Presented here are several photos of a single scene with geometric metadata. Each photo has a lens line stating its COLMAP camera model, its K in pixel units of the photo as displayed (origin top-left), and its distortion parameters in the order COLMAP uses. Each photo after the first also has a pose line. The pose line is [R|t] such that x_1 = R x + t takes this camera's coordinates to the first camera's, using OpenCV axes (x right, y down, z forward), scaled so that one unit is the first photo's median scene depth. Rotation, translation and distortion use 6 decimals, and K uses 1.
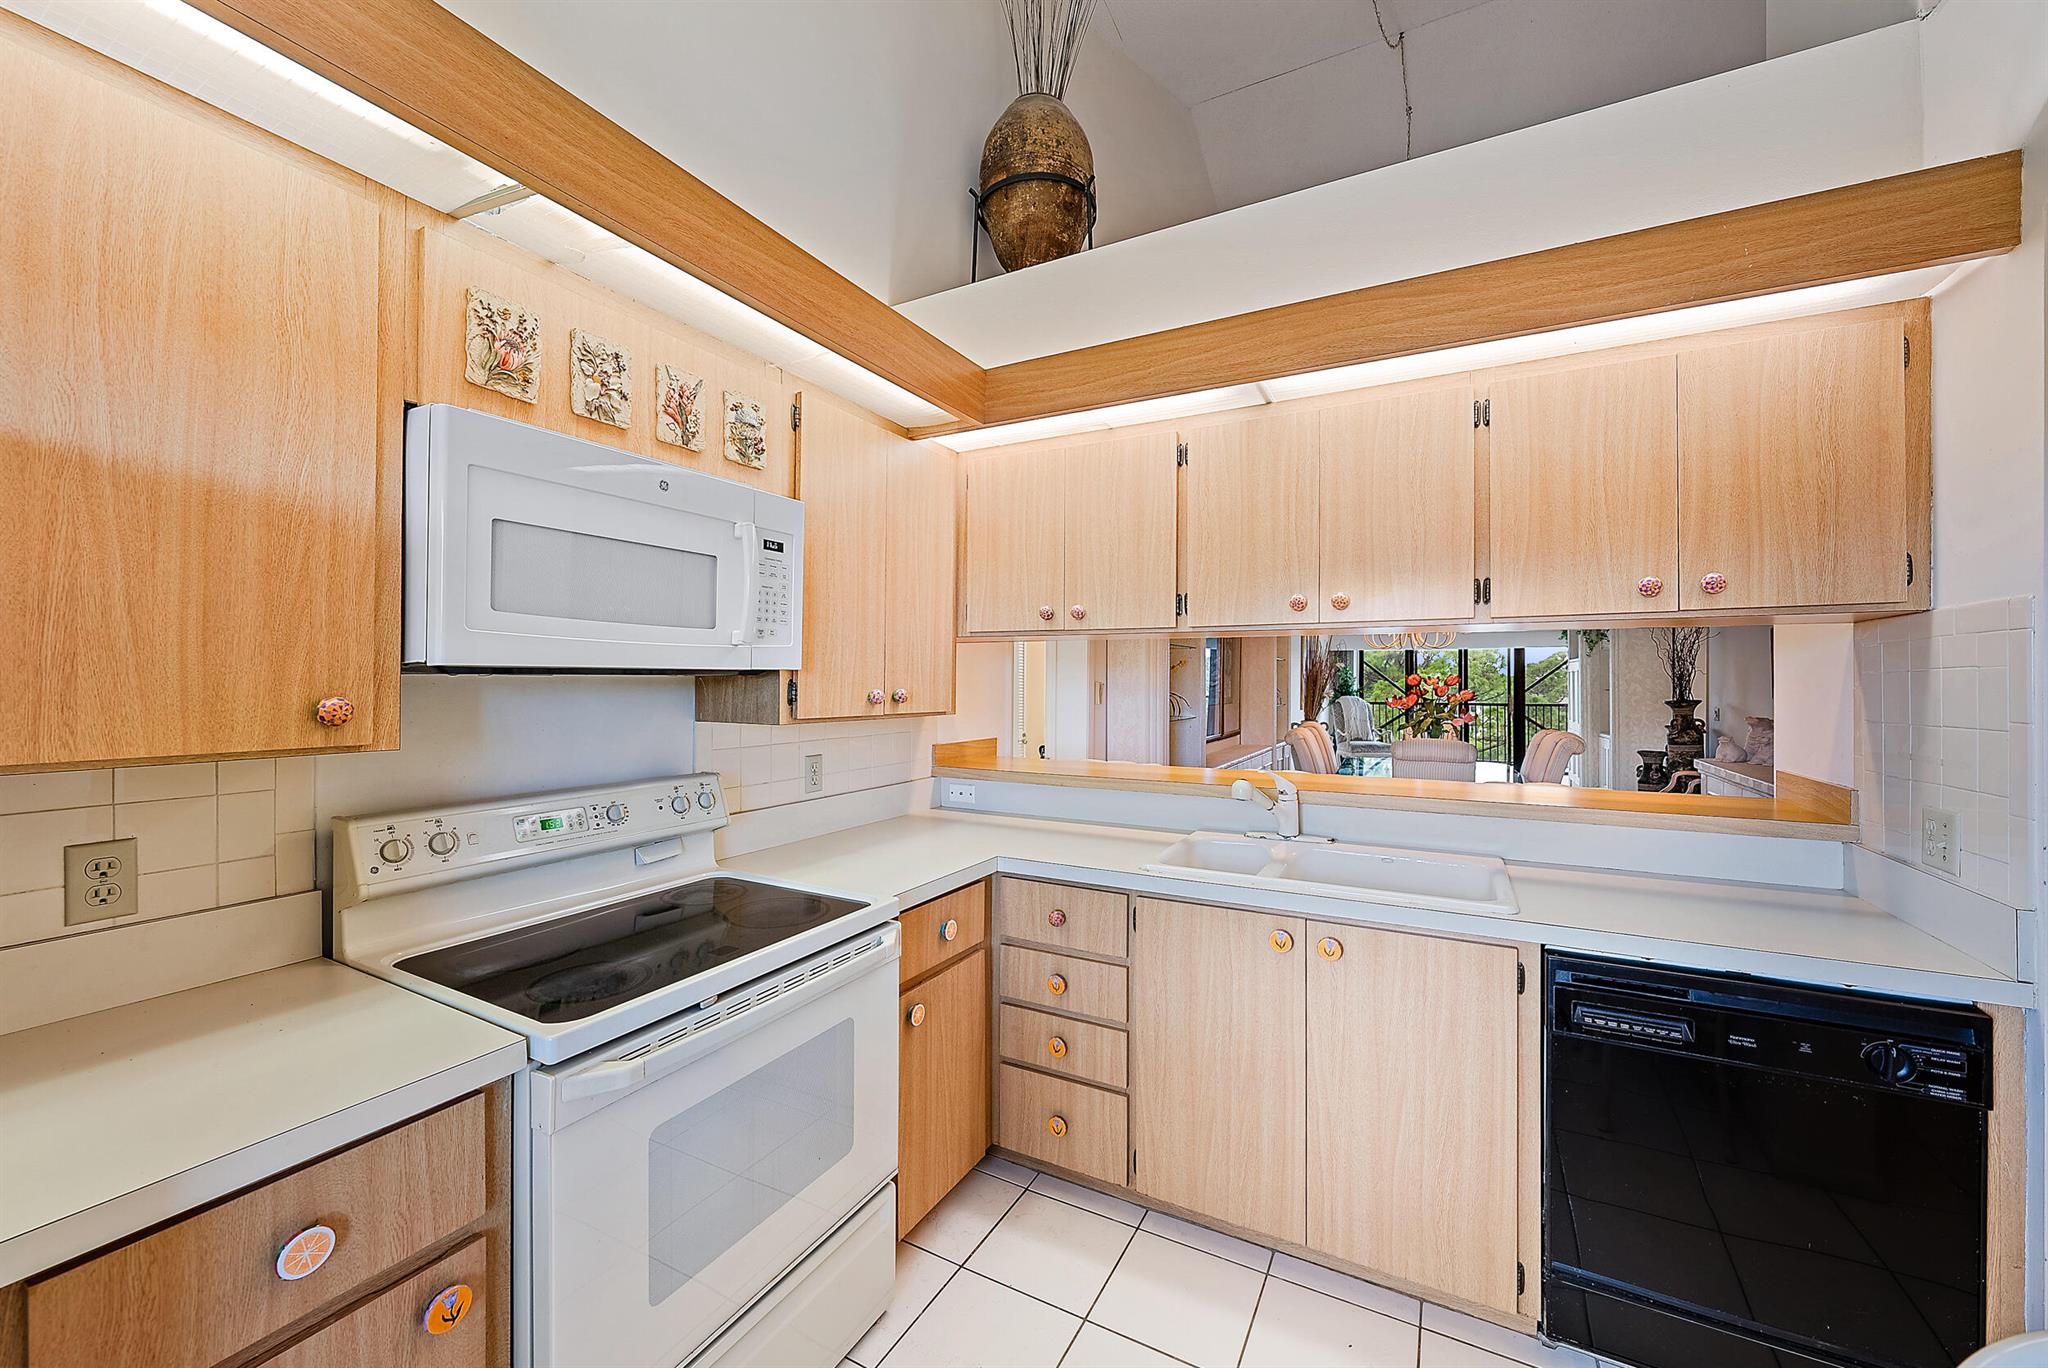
lens RADIAL K [[786.6, 0, 1013.5], [0, 786.6, 681.5], [0, 0, 1]] dist [0.000814, -0.000034]
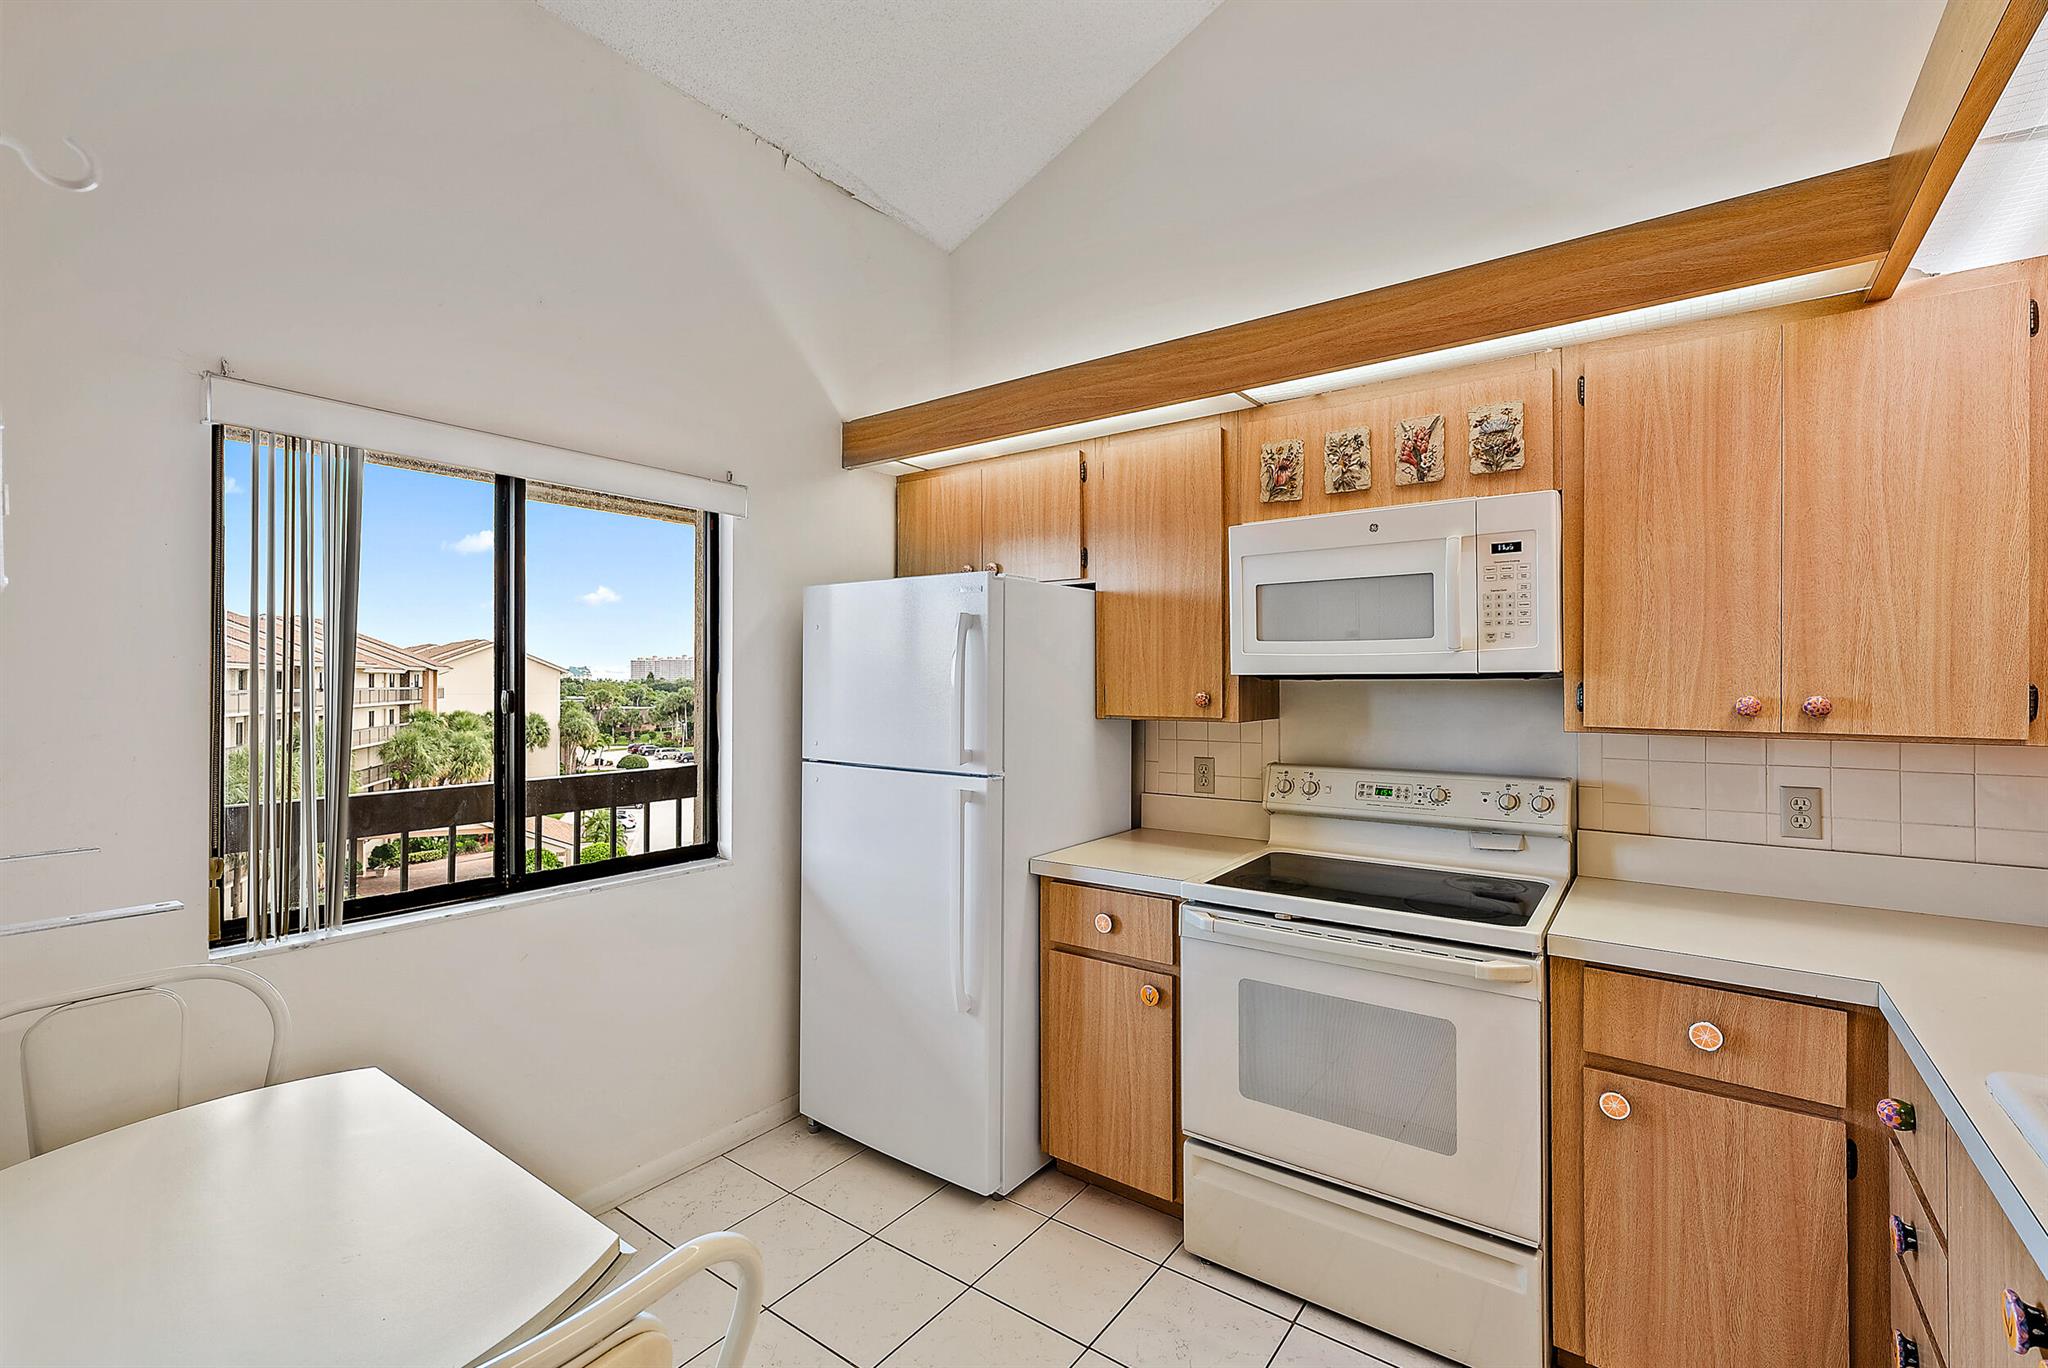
lens RADIAL K [[884.3, 0, 1024.2], [0, 884.3, 676.6], [0, 0, 1]] dist [-0.001591, 0.000359]
pose [[-0.143917, -0.005684, -0.989573, 0.941124], [-0.000450, 0.999984, -0.005678, -0.003954], [0.989590, -0.000372, -0.143917, 0.599523]]
